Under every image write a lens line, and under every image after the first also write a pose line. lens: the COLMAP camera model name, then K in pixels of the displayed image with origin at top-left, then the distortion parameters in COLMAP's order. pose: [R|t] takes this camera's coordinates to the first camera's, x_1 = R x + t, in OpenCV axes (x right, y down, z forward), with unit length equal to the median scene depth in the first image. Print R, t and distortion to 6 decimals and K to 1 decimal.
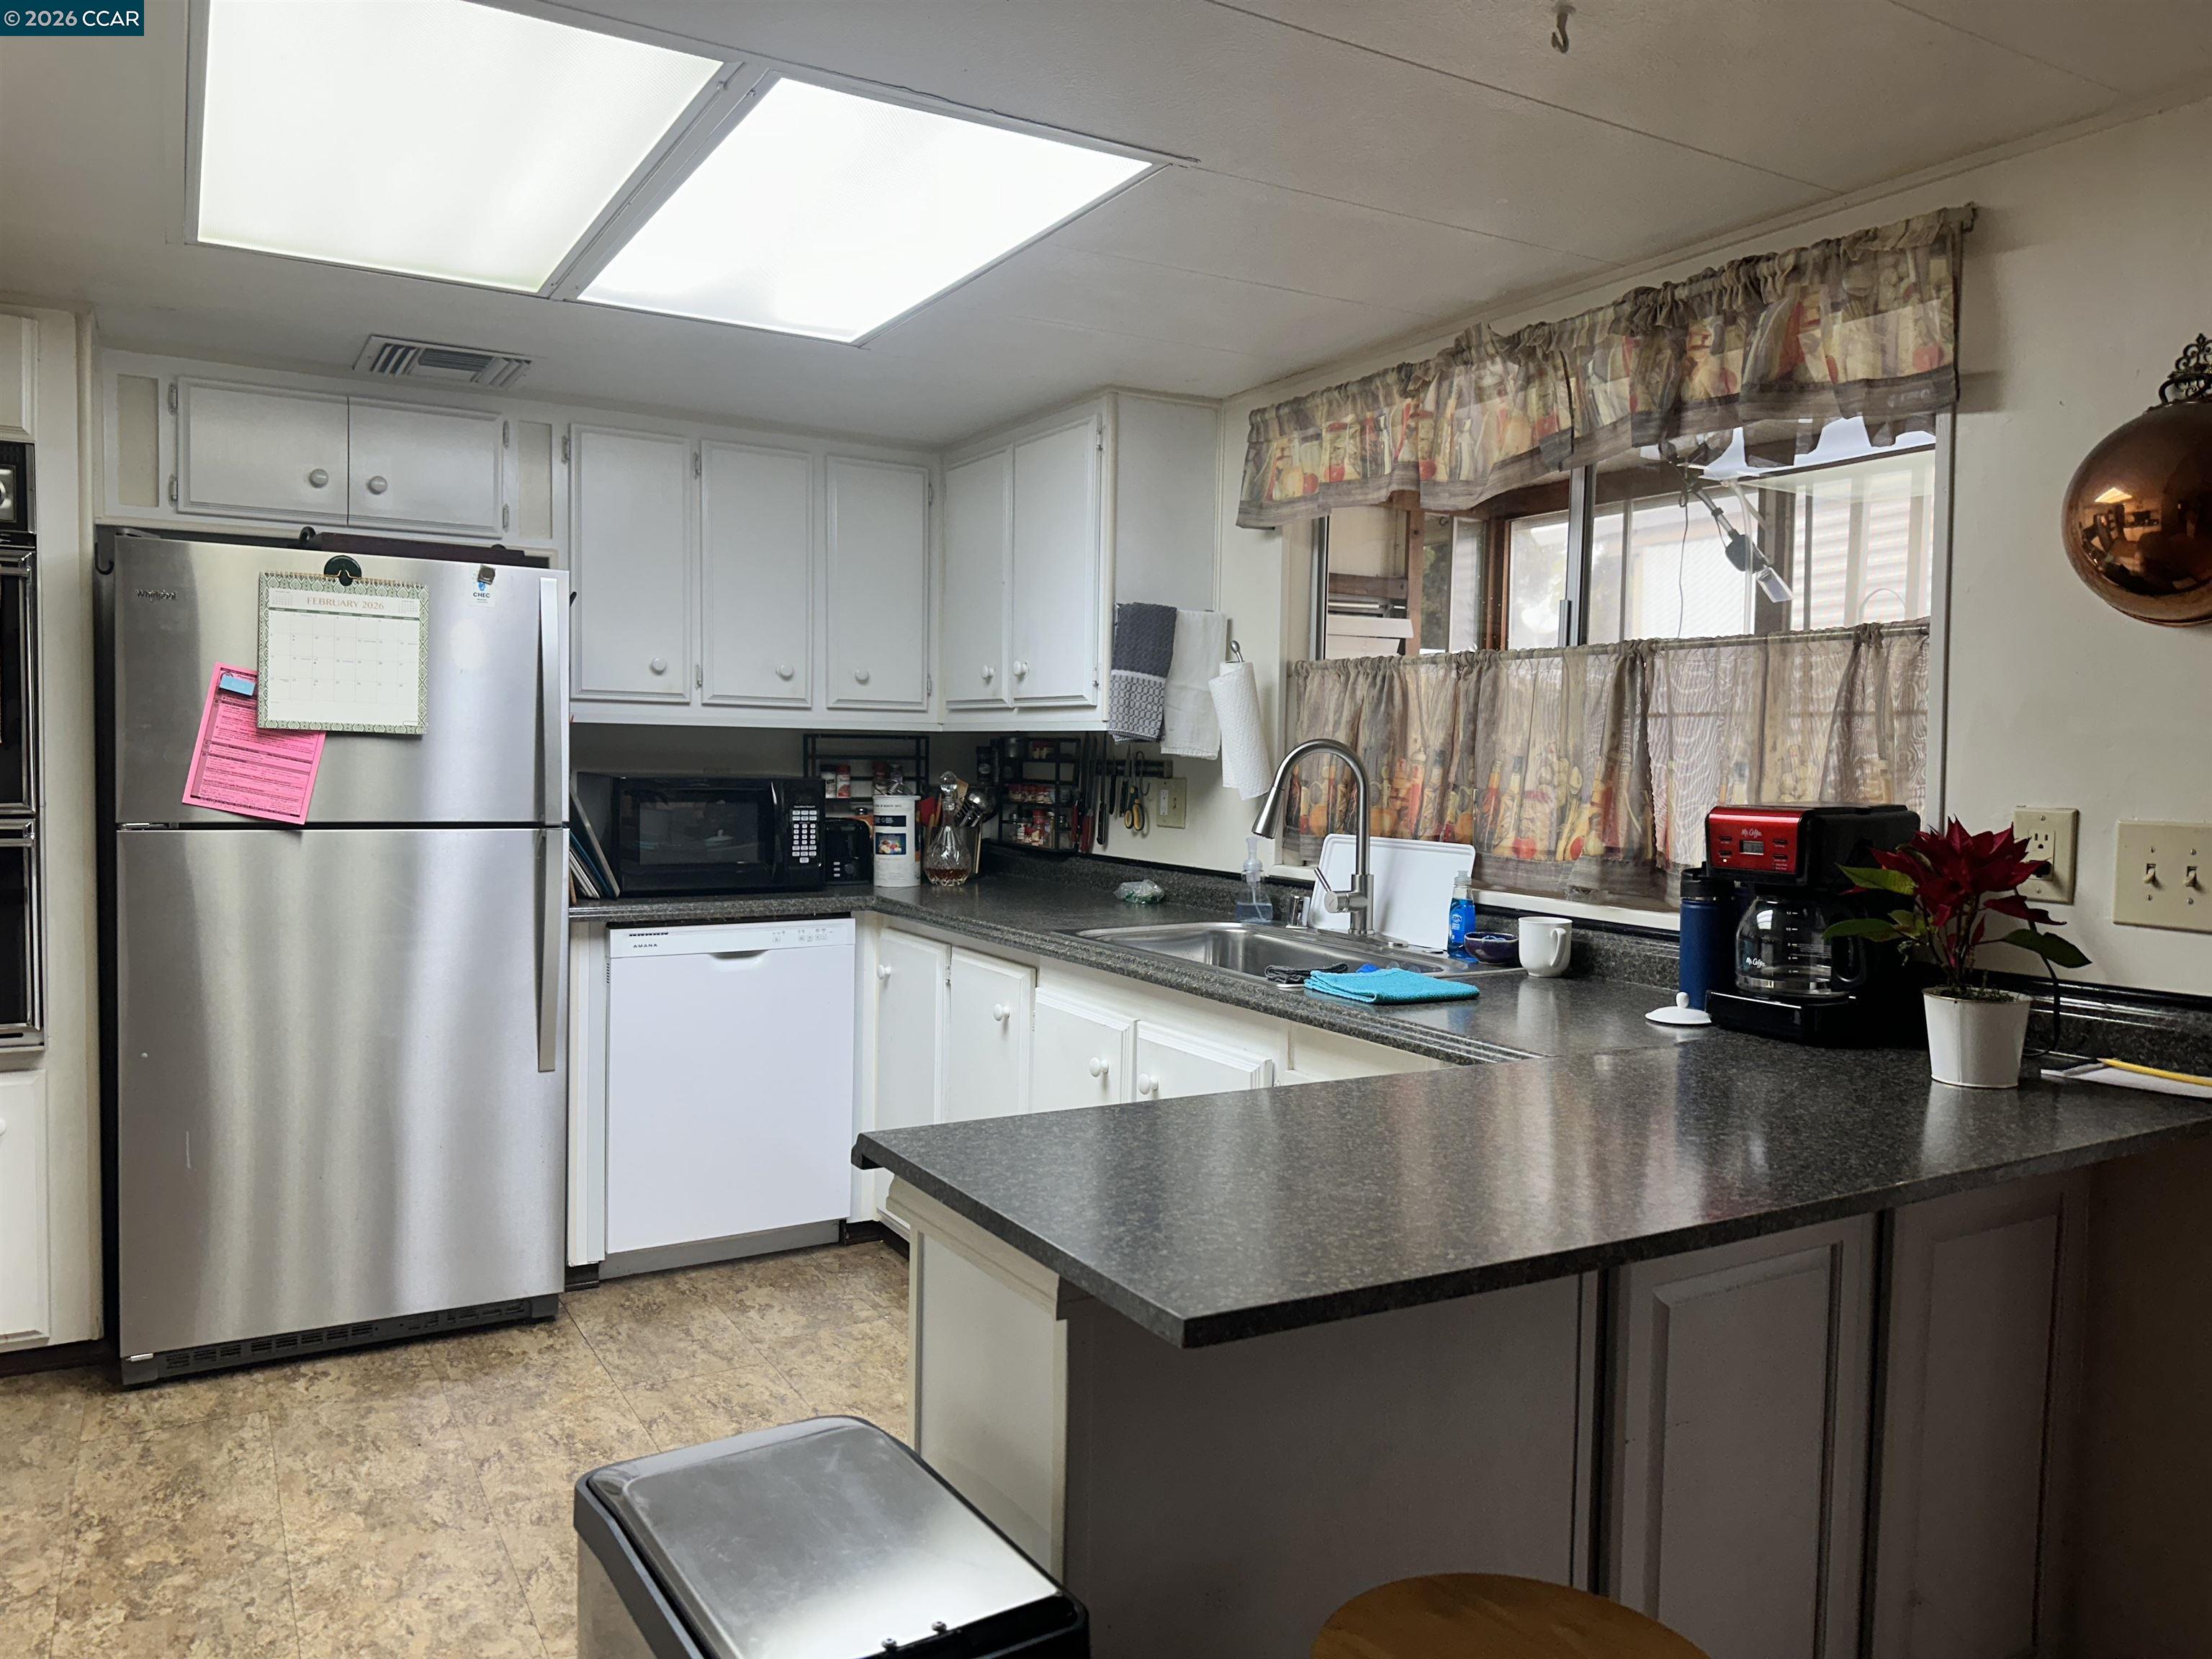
lens RADIAL K [[1547.0, 0, 1099.3], [0, 1547.0, 830.3], [0, 0, 1]] dist [0.121345, -0.163602]
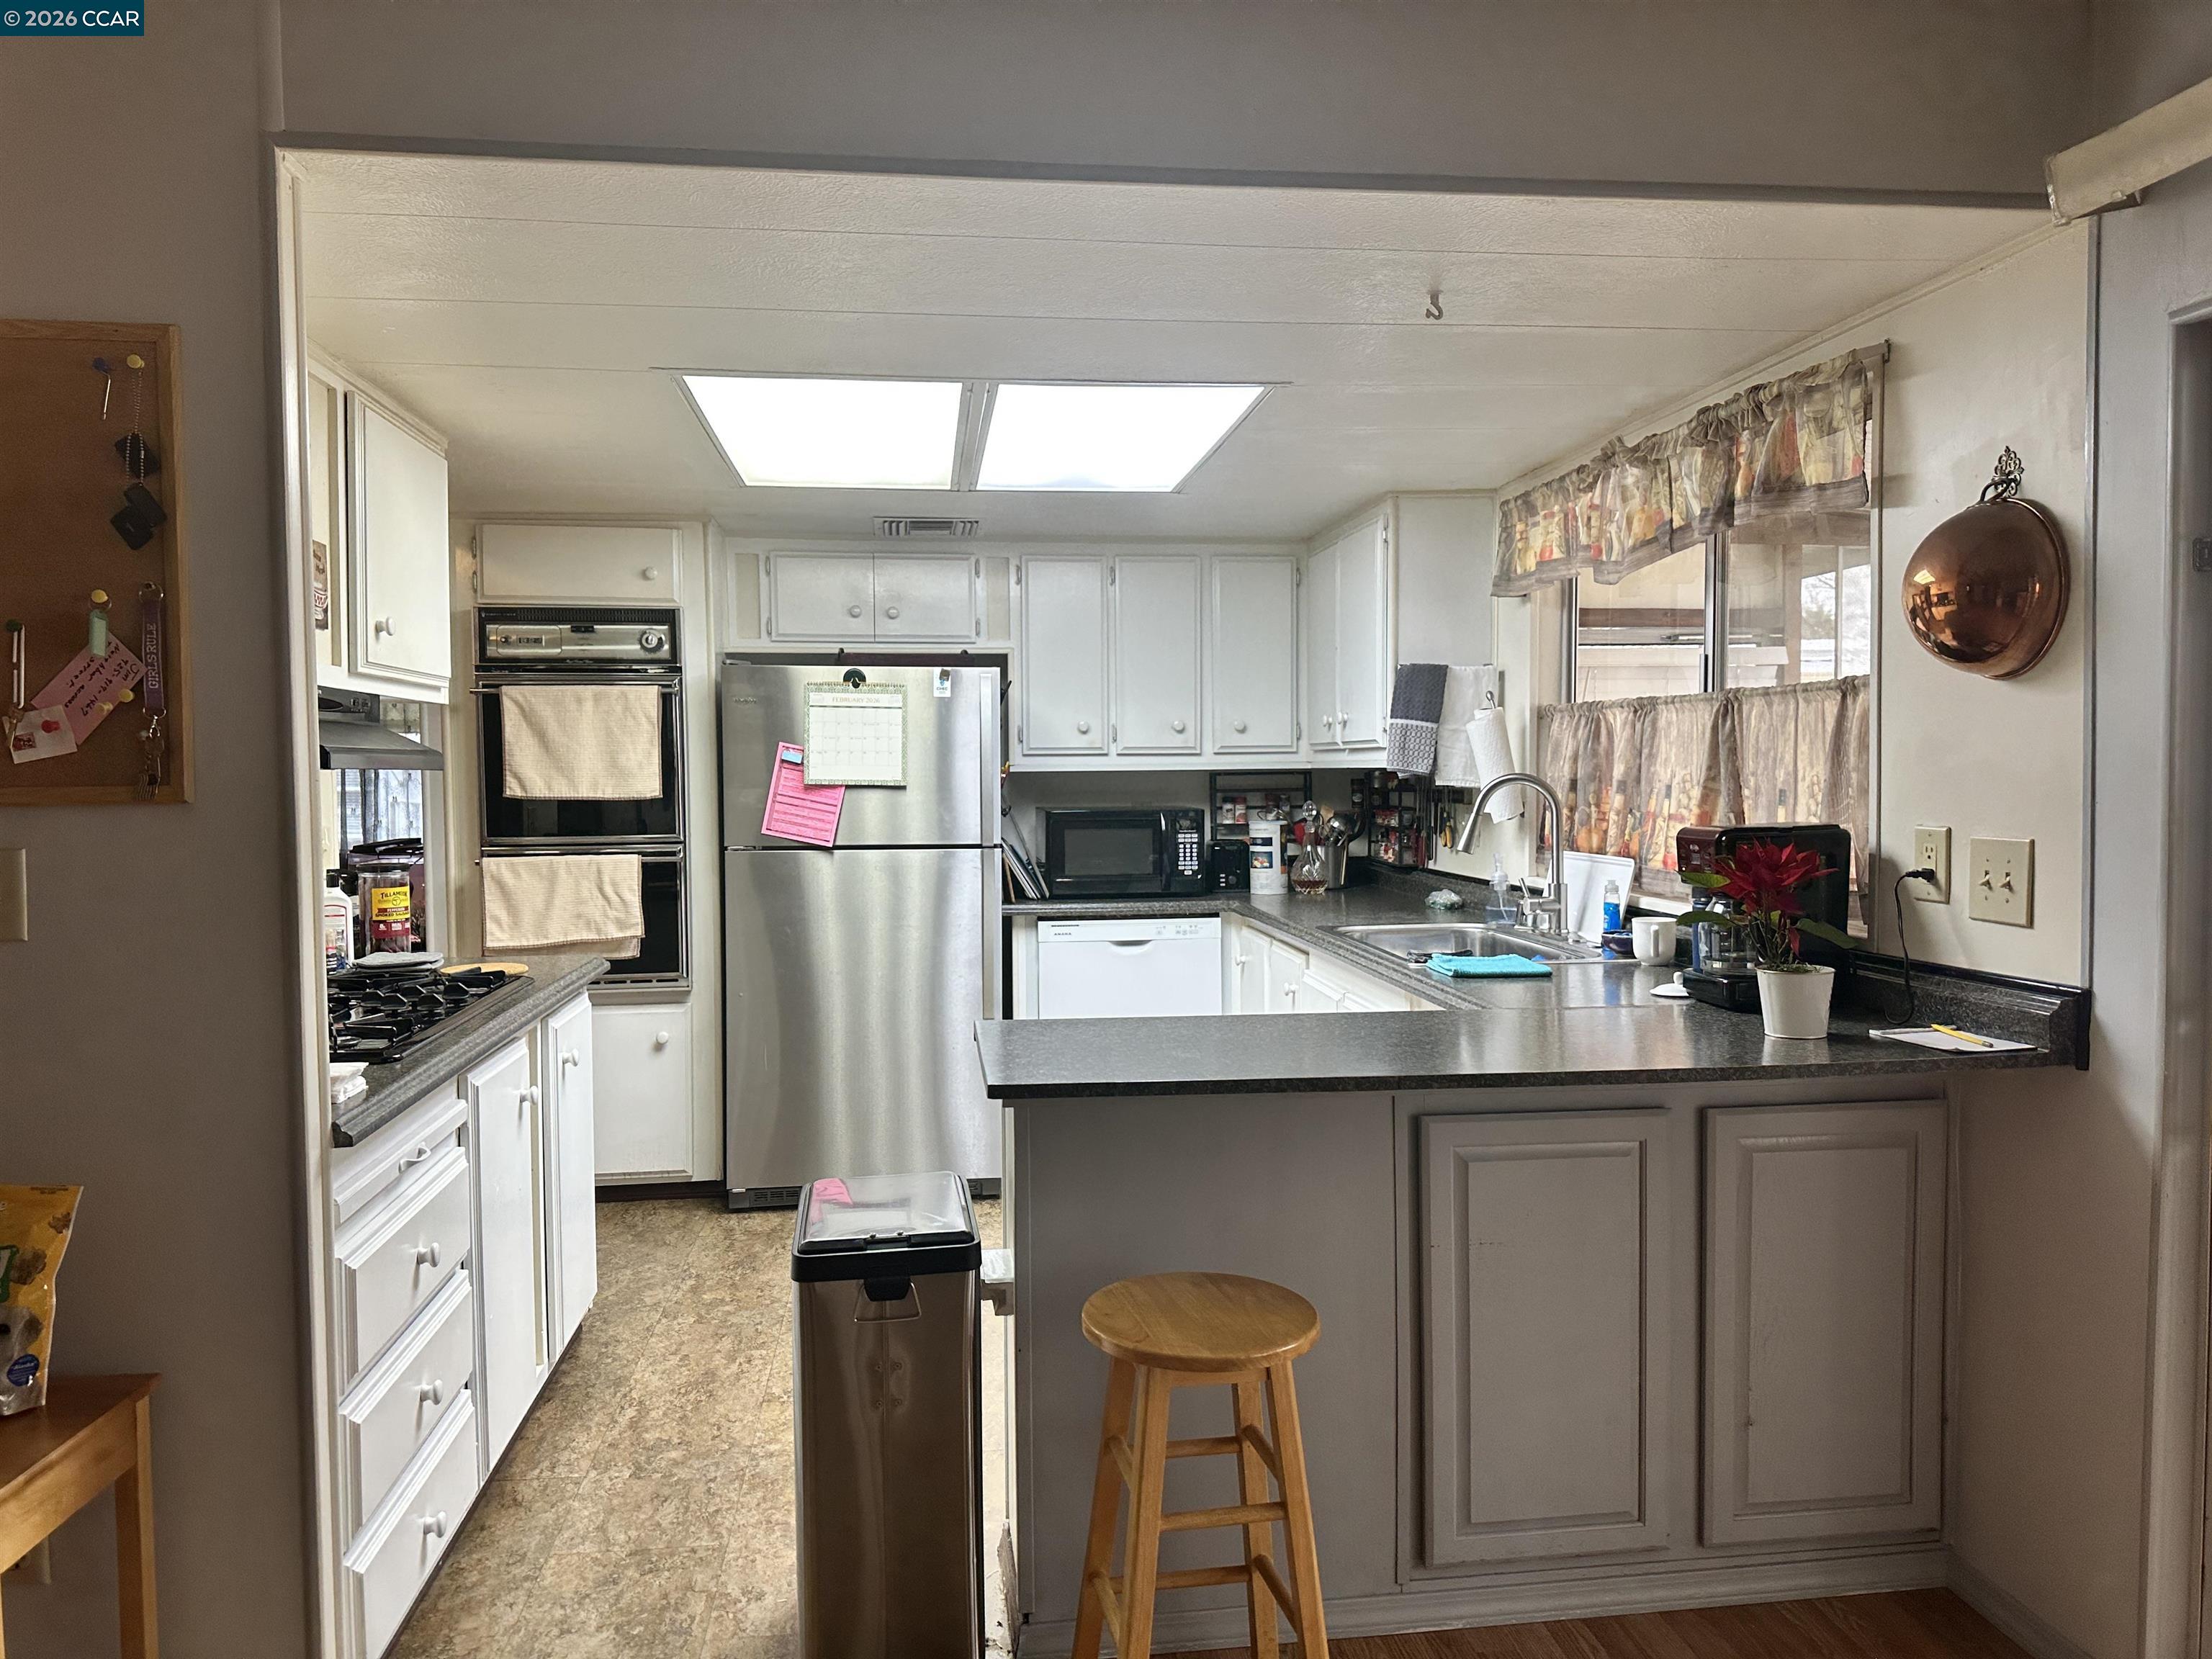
lens RADIAL K [[1547.0, 0, 1099.3], [0, 1547.0, 830.3], [0, 0, 1]] dist [0.121345, -0.163602]
pose [[0.915733, -0.009227, -0.401681, 0.312196], [0.003903, 0.999893, -0.014070, 0.002404], [0.401768, 0.011317, 0.915672, -0.248857]]
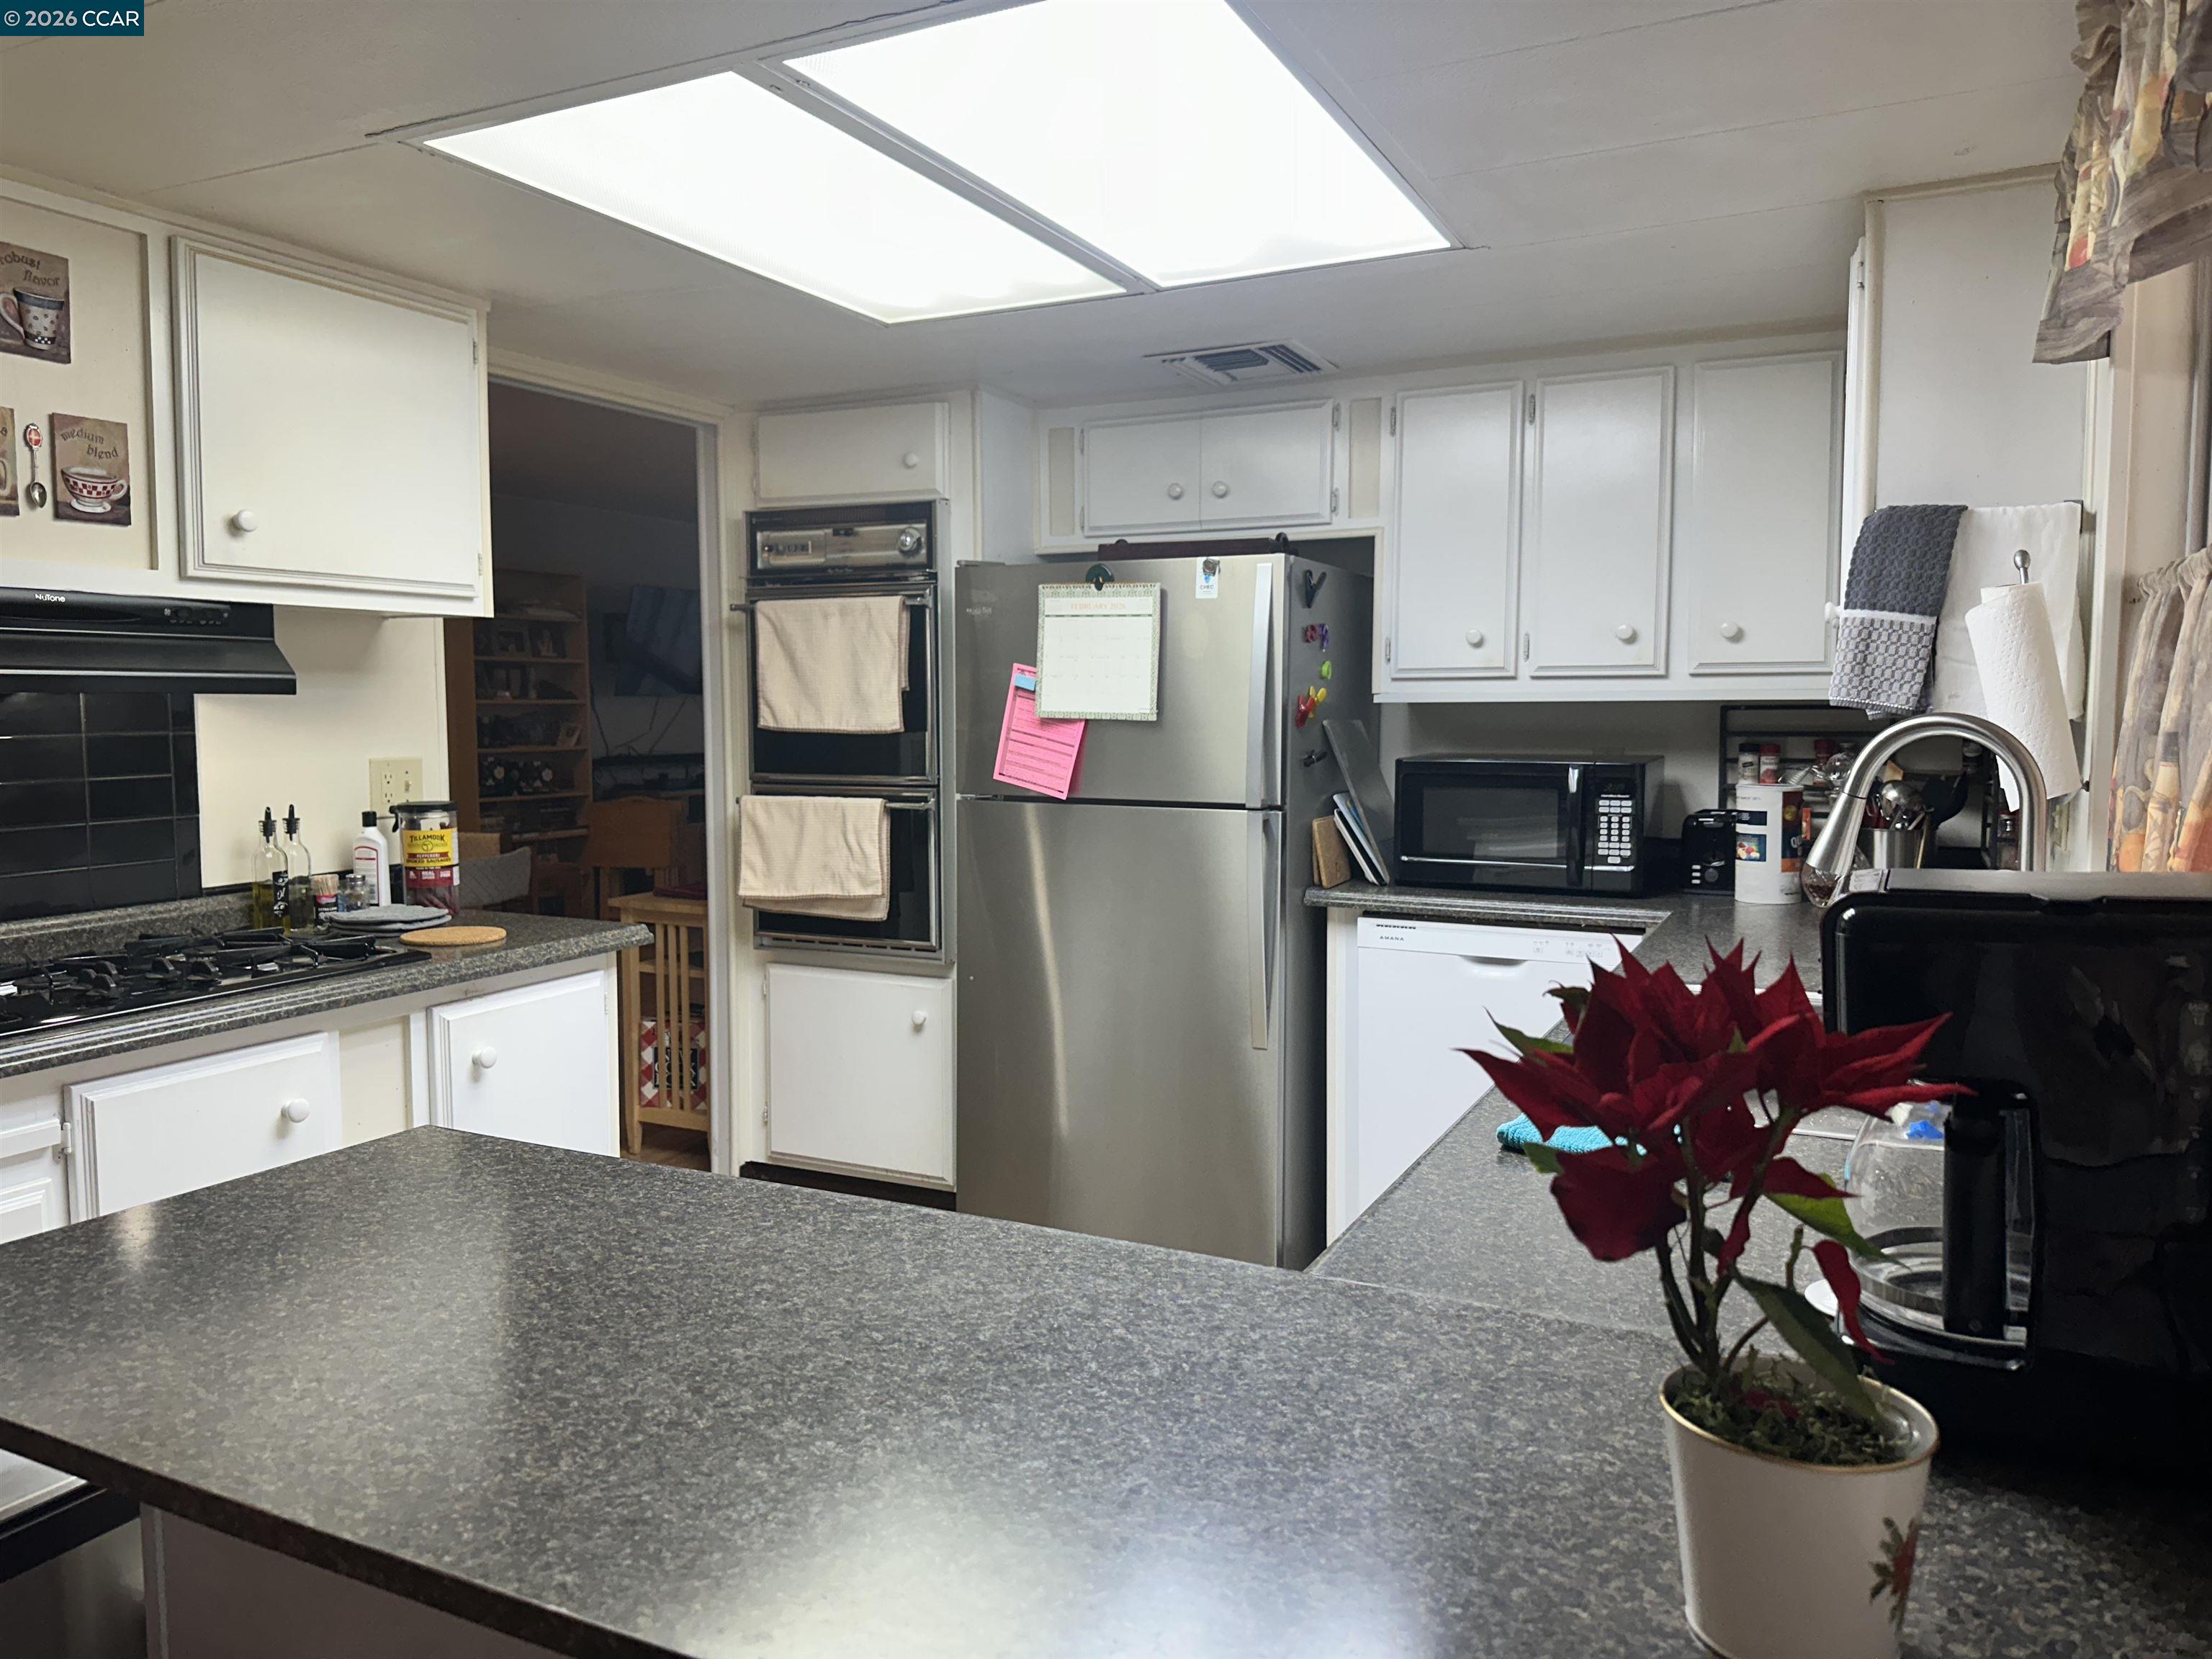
lens RADIAL K [[1547.0, 0, 1099.3], [0, 1547.0, 830.3], [0, 0, 1]] dist [0.121345, -0.163602]
pose [[0.539746, 0.051728, -0.840237, 0.443400], [-0.032257, 0.998648, 0.040760, -0.026605], [0.841210, 0.005104, 0.540685, 0.375850]]
